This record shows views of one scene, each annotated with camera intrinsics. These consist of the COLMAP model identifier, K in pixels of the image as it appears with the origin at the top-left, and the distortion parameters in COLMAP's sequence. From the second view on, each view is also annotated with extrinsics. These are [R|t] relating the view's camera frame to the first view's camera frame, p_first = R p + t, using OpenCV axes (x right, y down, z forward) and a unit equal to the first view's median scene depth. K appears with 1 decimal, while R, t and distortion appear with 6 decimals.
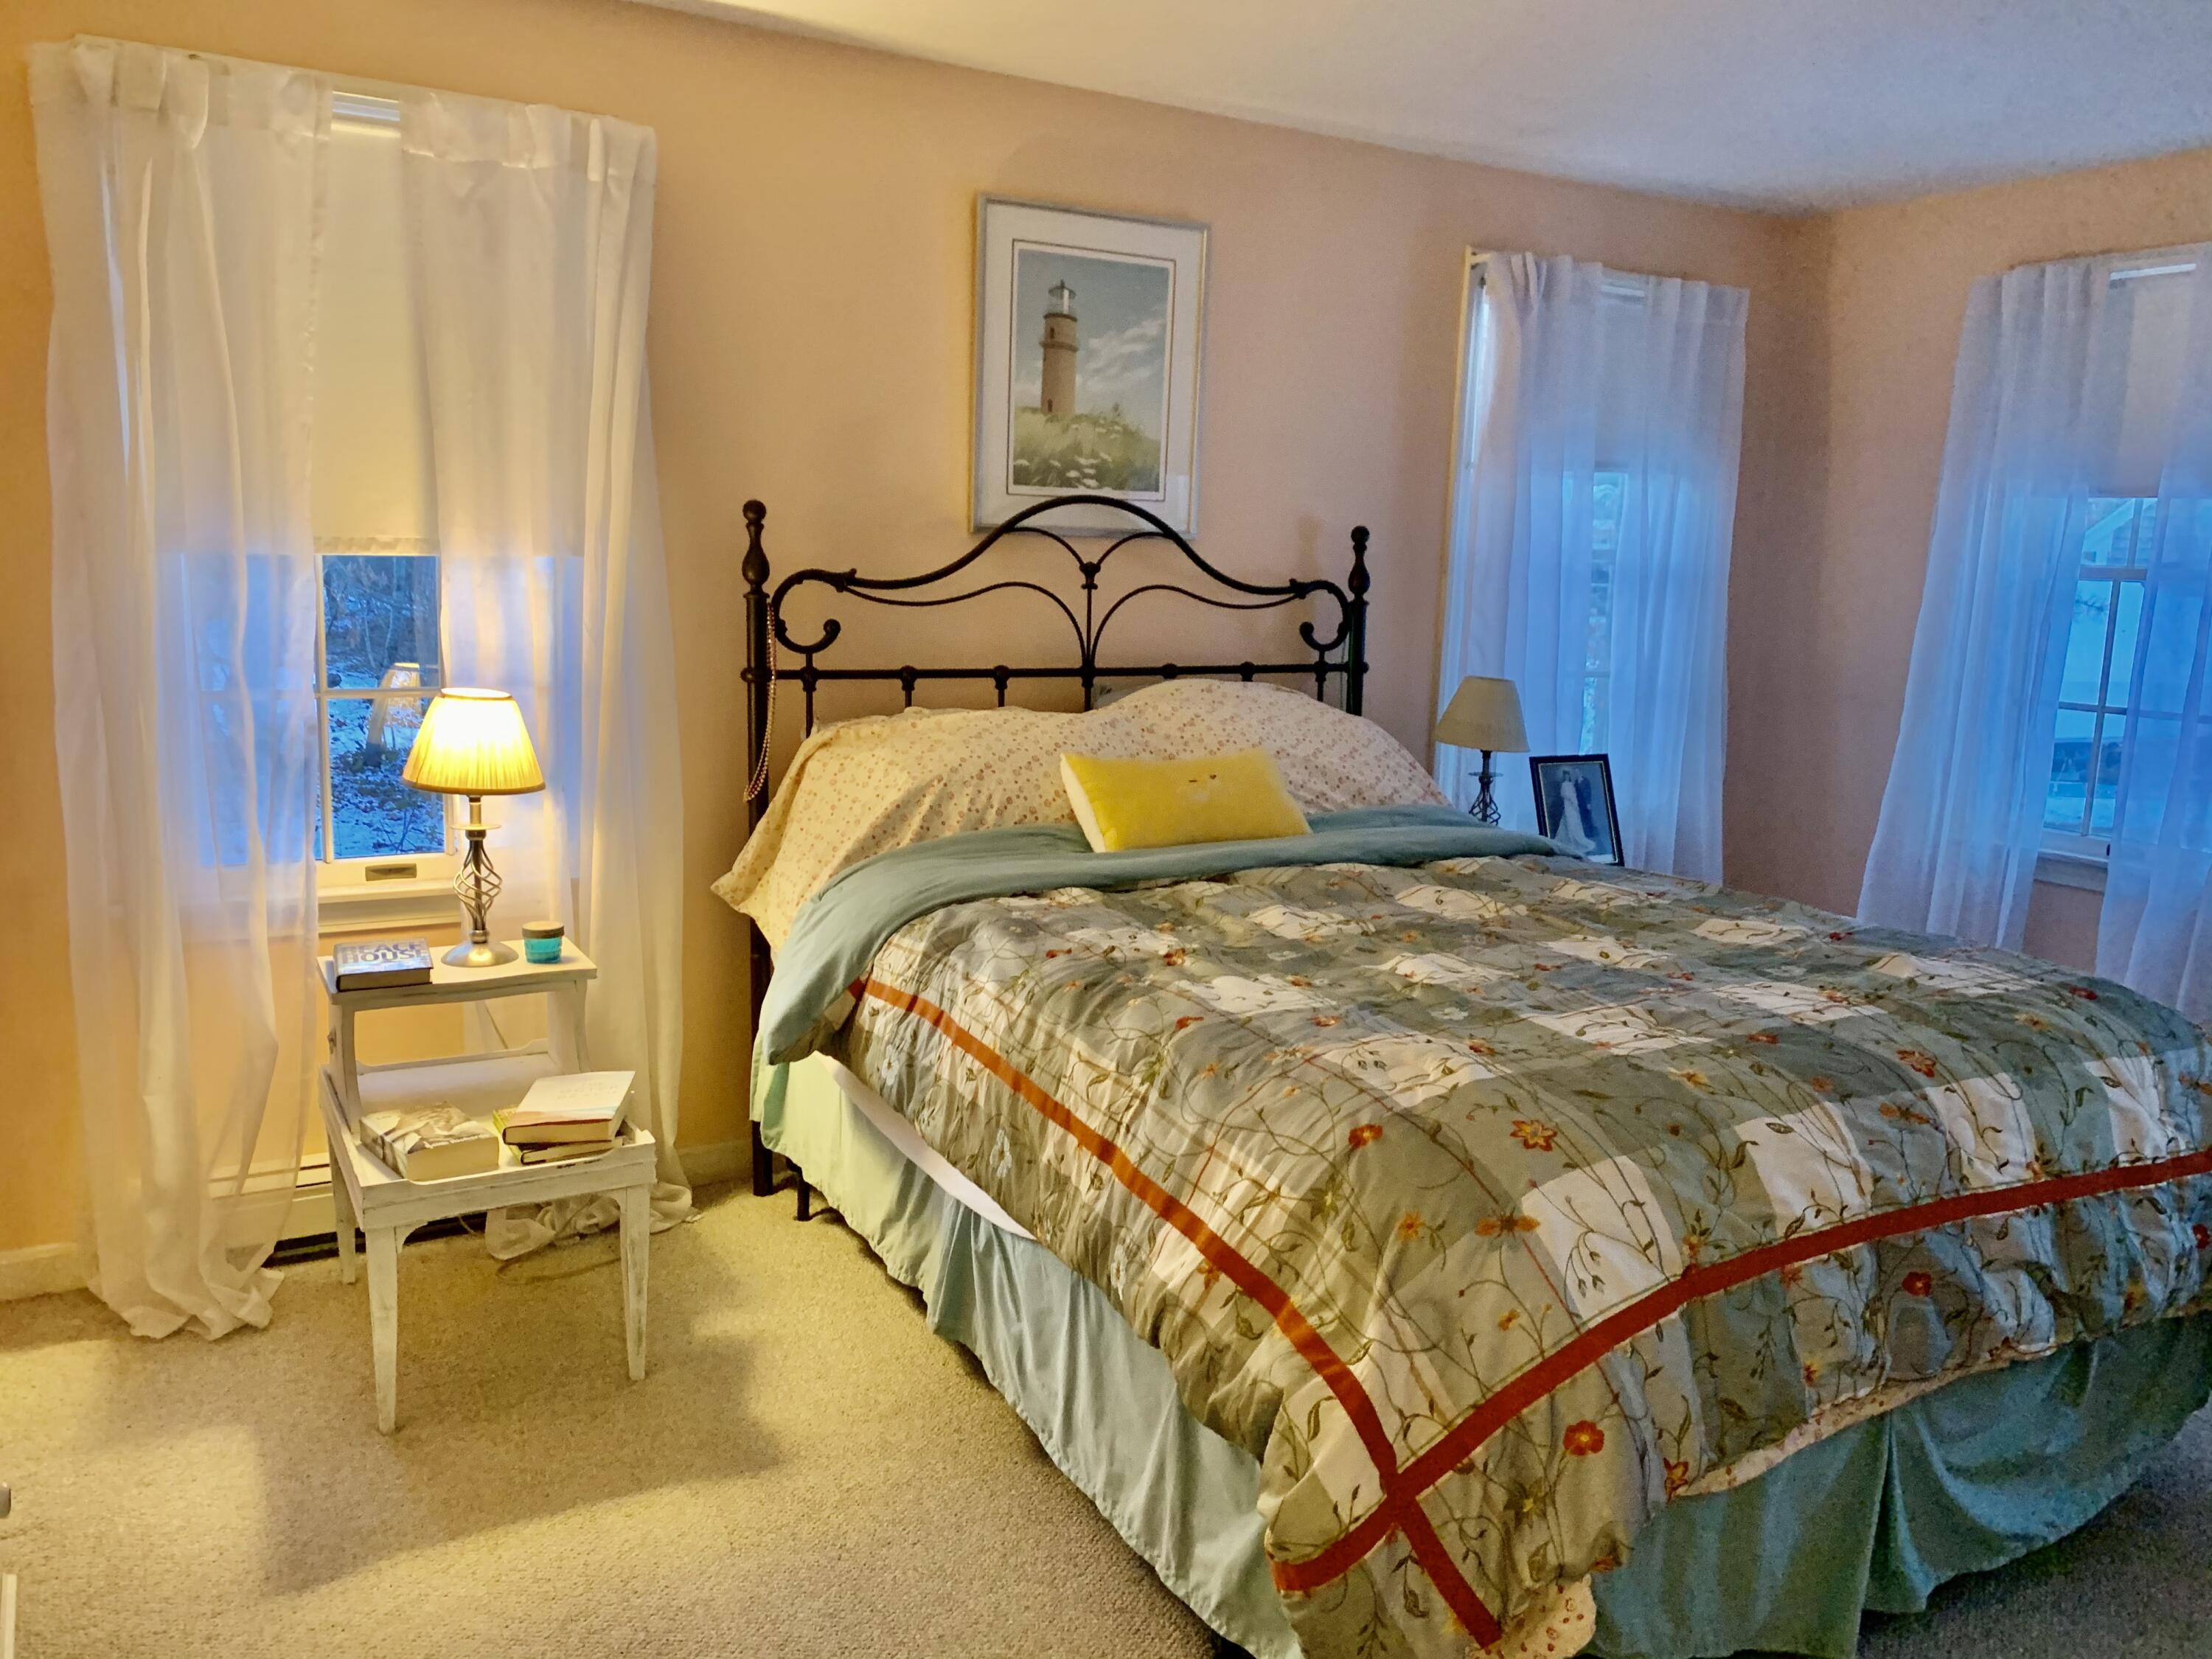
lens RADIAL K [[1681.9, 0, 1105.9], [0, 1681.9, 820.0], [0, 0, 1]] dist [0.009827, -0.003990]
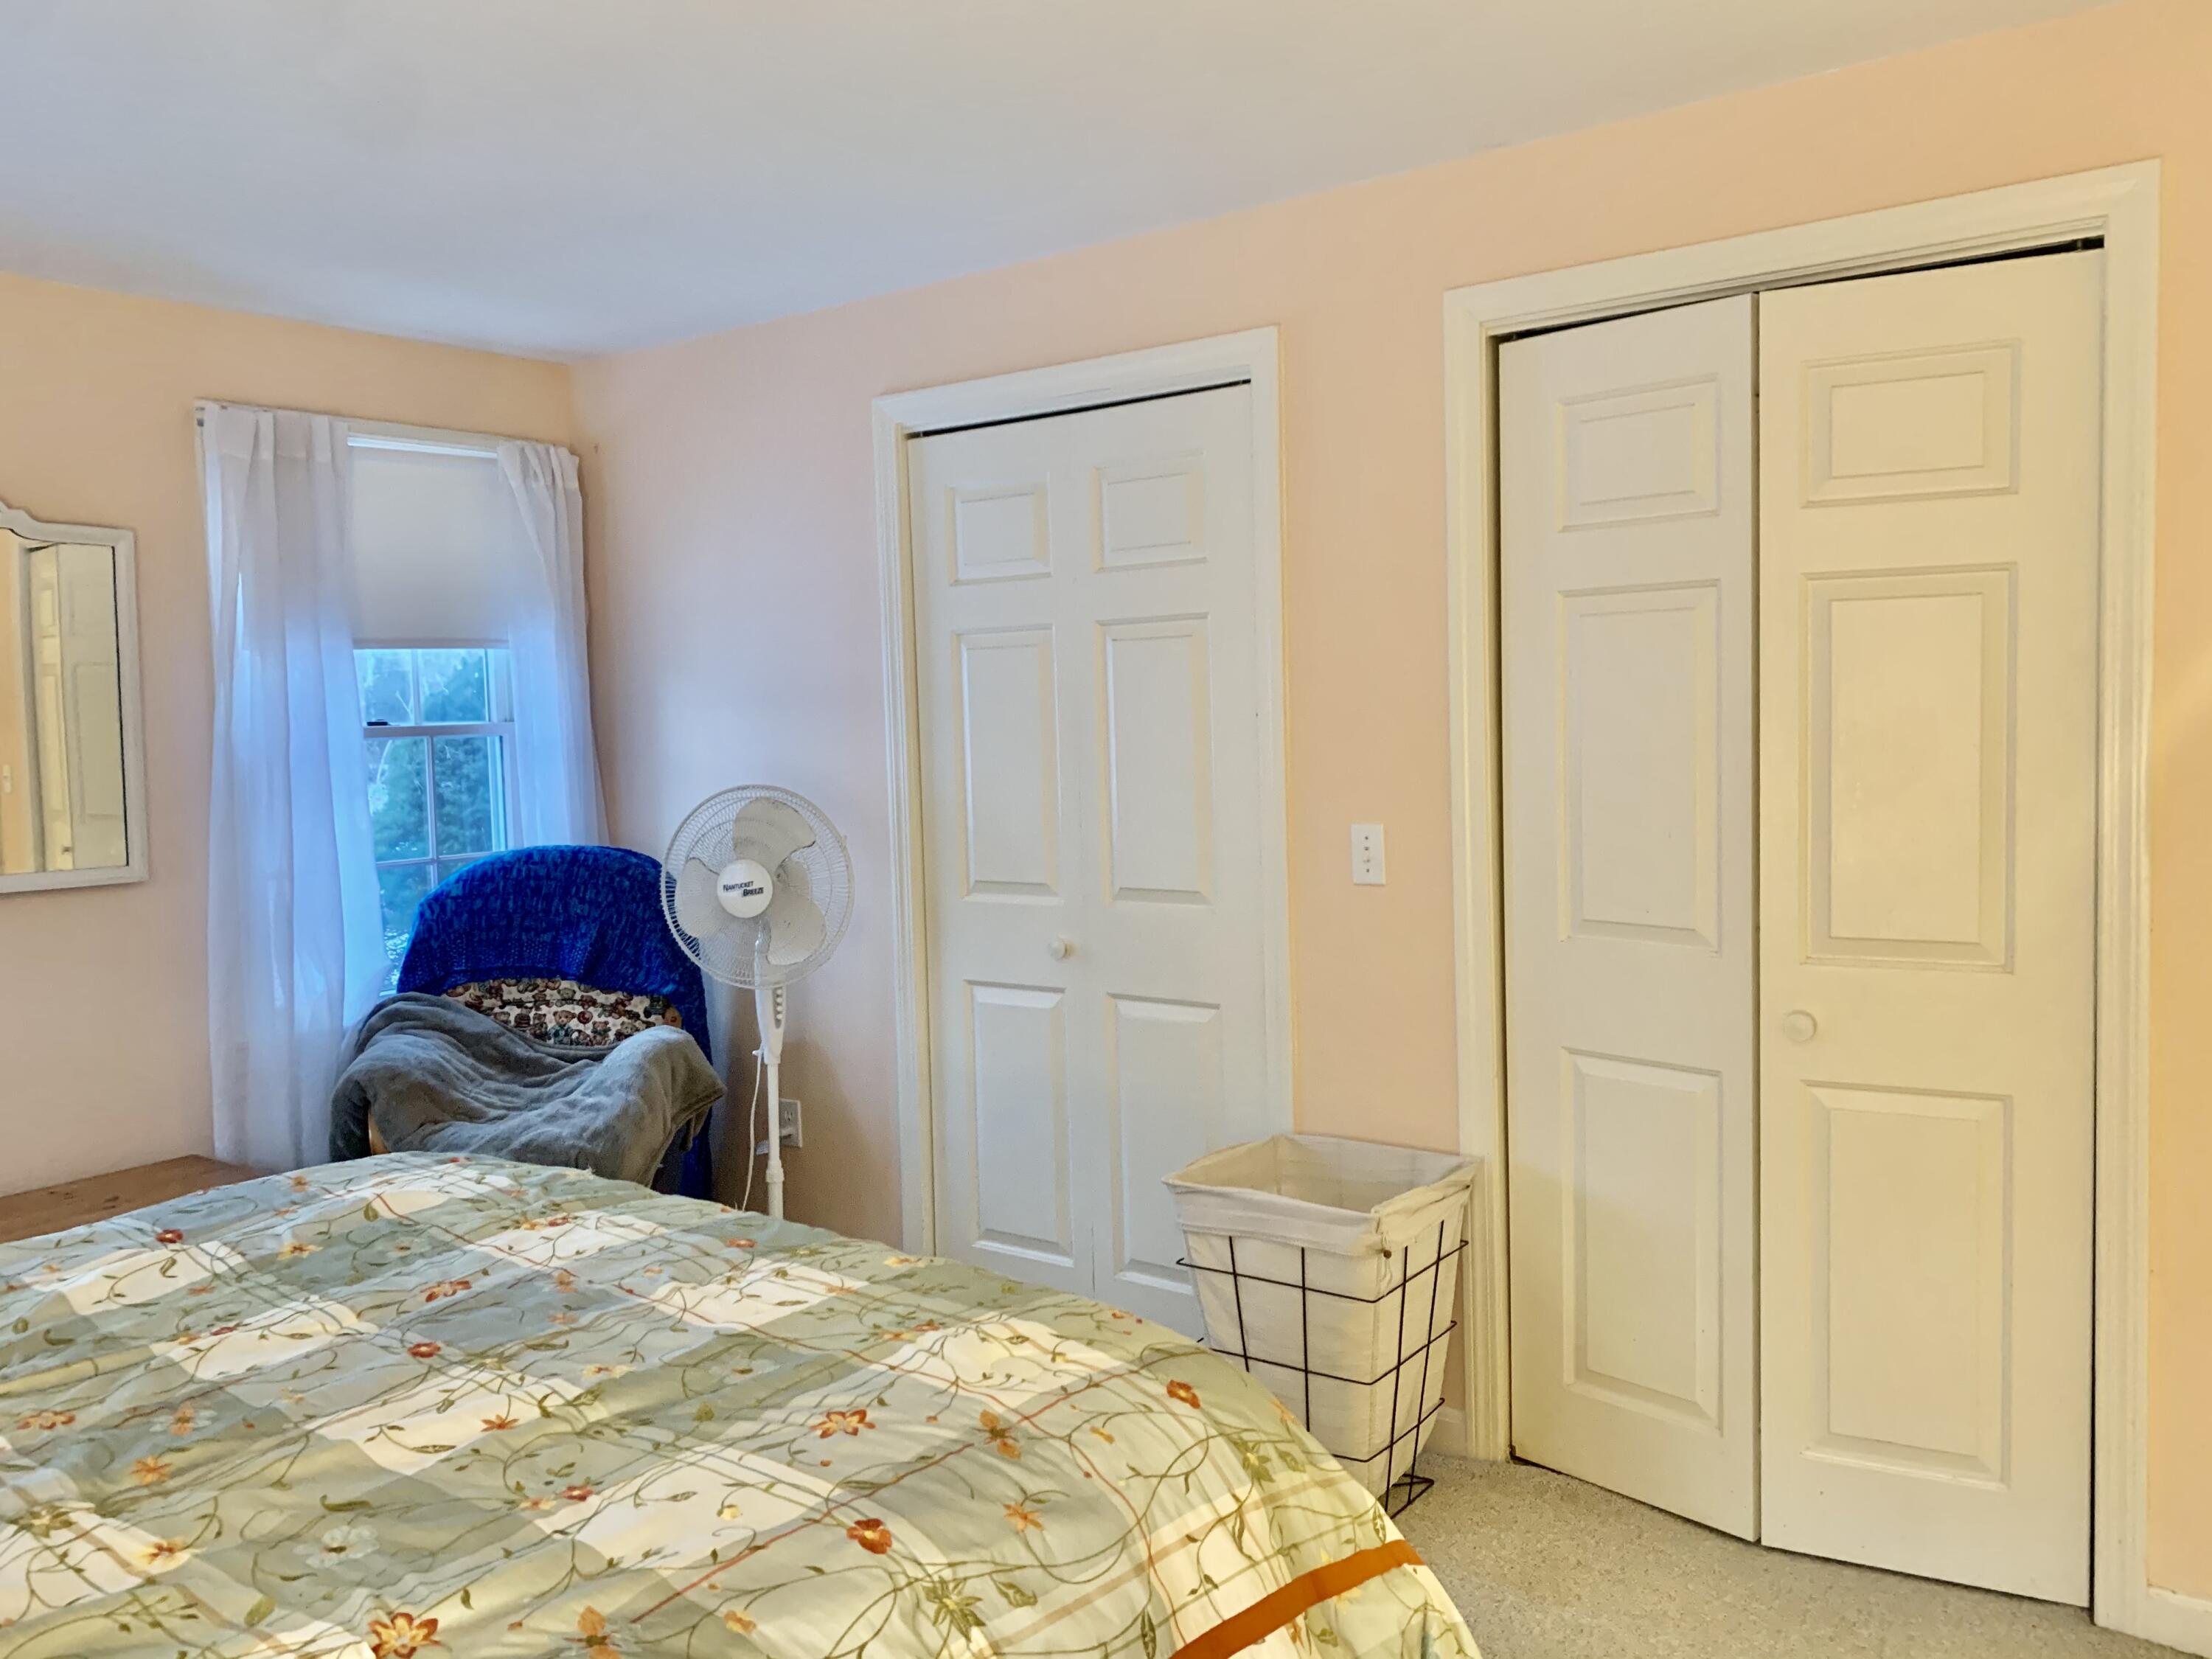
lens RADIAL K [[1681.9, 0, 1105.9], [0, 1681.9, 820.0], [0, 0, 1]] dist [0.009827, -0.003990]
pose [[-0.391774, -0.079320, 0.916636, -0.512560], [0.162823, 0.974575, 0.153924, -0.204867], [-0.905540, 0.209553, -0.368898, 1.106931]]
